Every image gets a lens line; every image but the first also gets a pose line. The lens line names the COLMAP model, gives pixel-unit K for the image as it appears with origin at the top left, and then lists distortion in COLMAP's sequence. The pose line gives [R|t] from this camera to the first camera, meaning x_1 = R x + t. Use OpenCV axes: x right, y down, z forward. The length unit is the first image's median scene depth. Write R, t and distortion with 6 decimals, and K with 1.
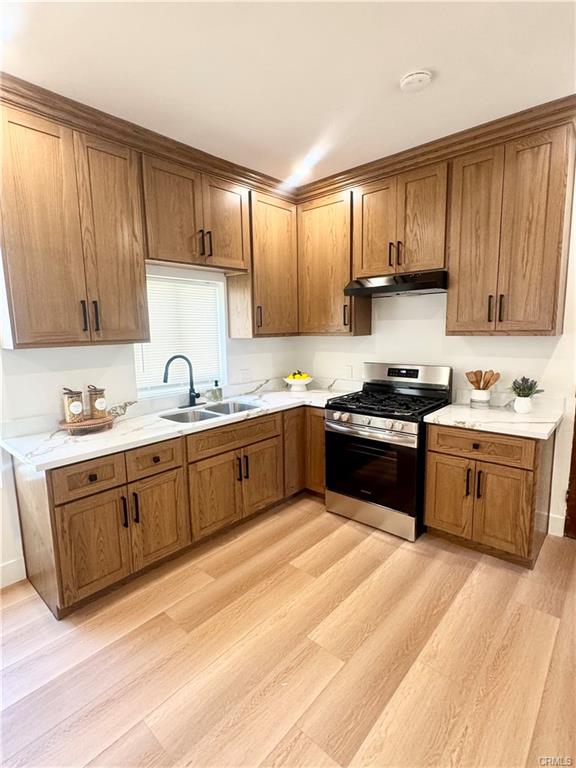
lens RADIAL K [[383.5, 0, 288.0], [0, 383.5, 384.0], [0, 0, 1]] dist [-0.003512, -0.000535]
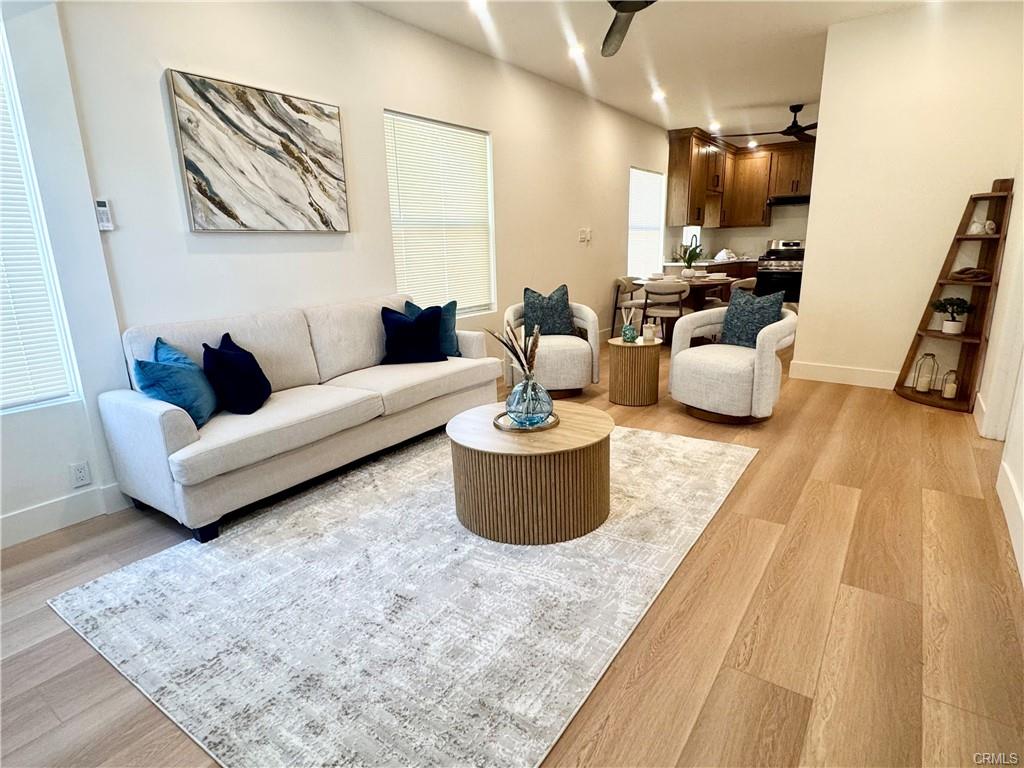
lens RADIAL K [[559.7, 0, 512.0], [0, 559.7, 384.0], [0, 0, 1]] dist [0.011769, -0.000636]
pose [[0.992803, -0.026482, 0.116790, -1.788511], [0.015607, 0.995538, 0.093061, 0.473100], [-0.118734, -0.090569, 0.988787, -2.146216]]
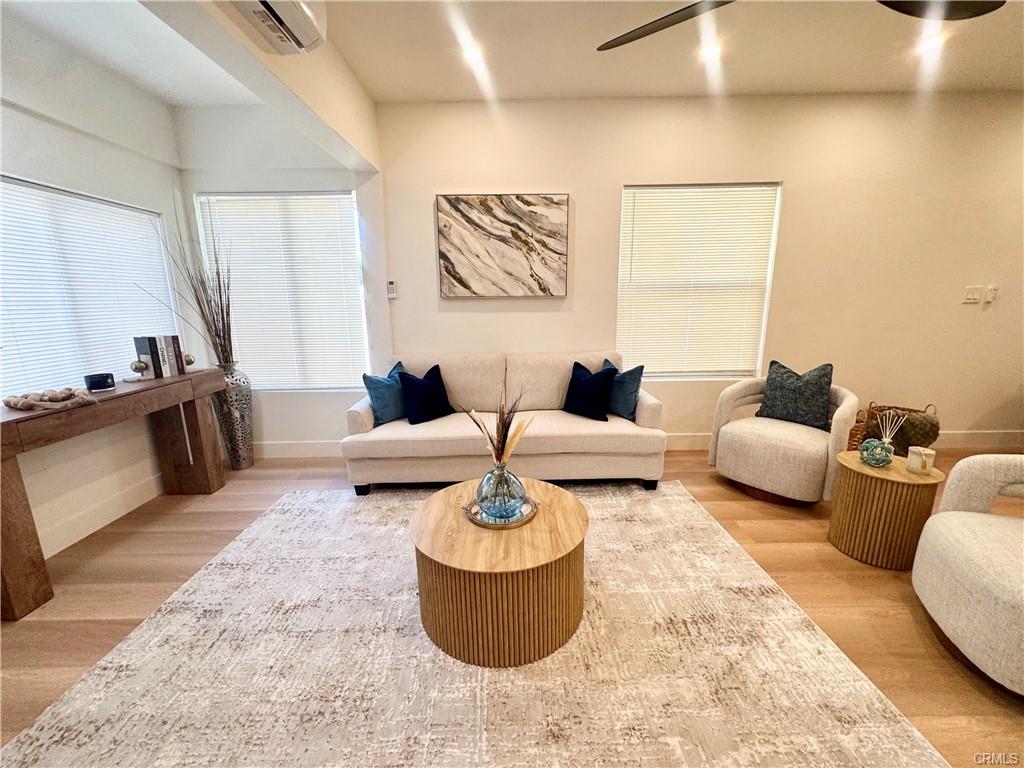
lens RADIAL K [[415.0, 0, 512.0], [0, 415.0, 384.0], [0, 0, 1]] dist [0.000953, 0.000064]
pose [[0.676009, 0.177346, -0.715234, -1.222393], [-0.116623, 0.984123, 0.133792, 0.336806], [0.727606, -0.007031, 0.685959, -1.676884]]
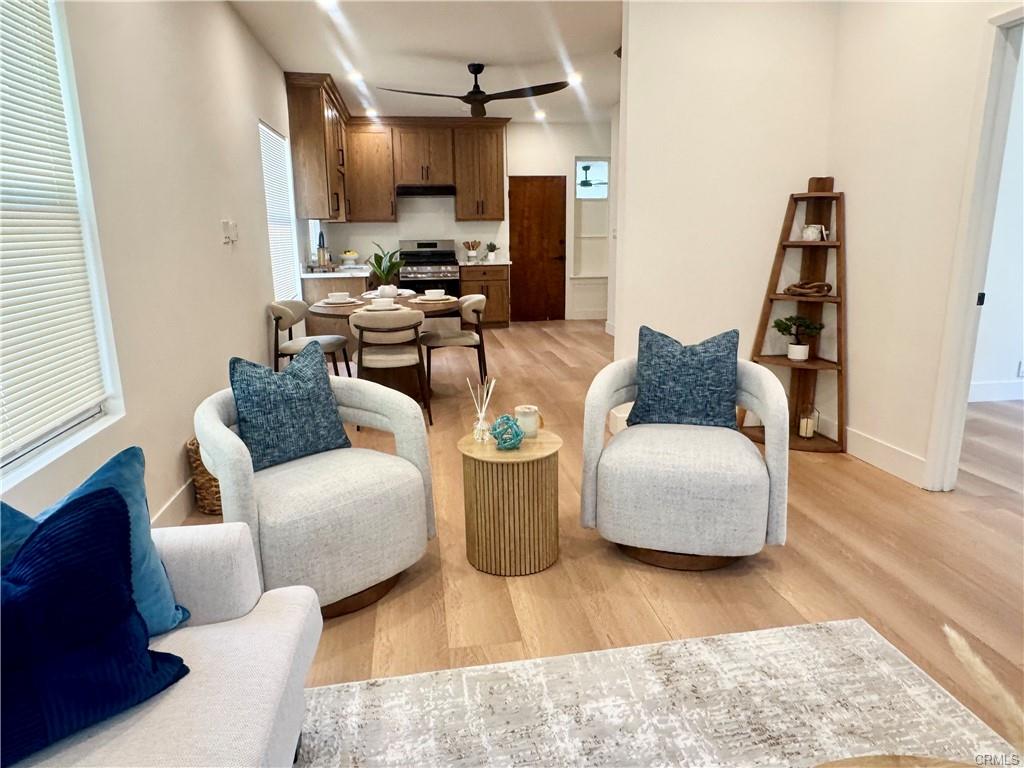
lens RADIAL K [[660.4, 0, 512.0], [0, 660.4, 384.0], [0, 0, 1]] dist [-0.001886, -0.000316]
pose [[0.641183, -0.159094, 0.750715, -1.948150], [0.111860, 0.987201, 0.113671, 0.319820], [-0.759191, 0.011091, 0.650773, -1.281609]]
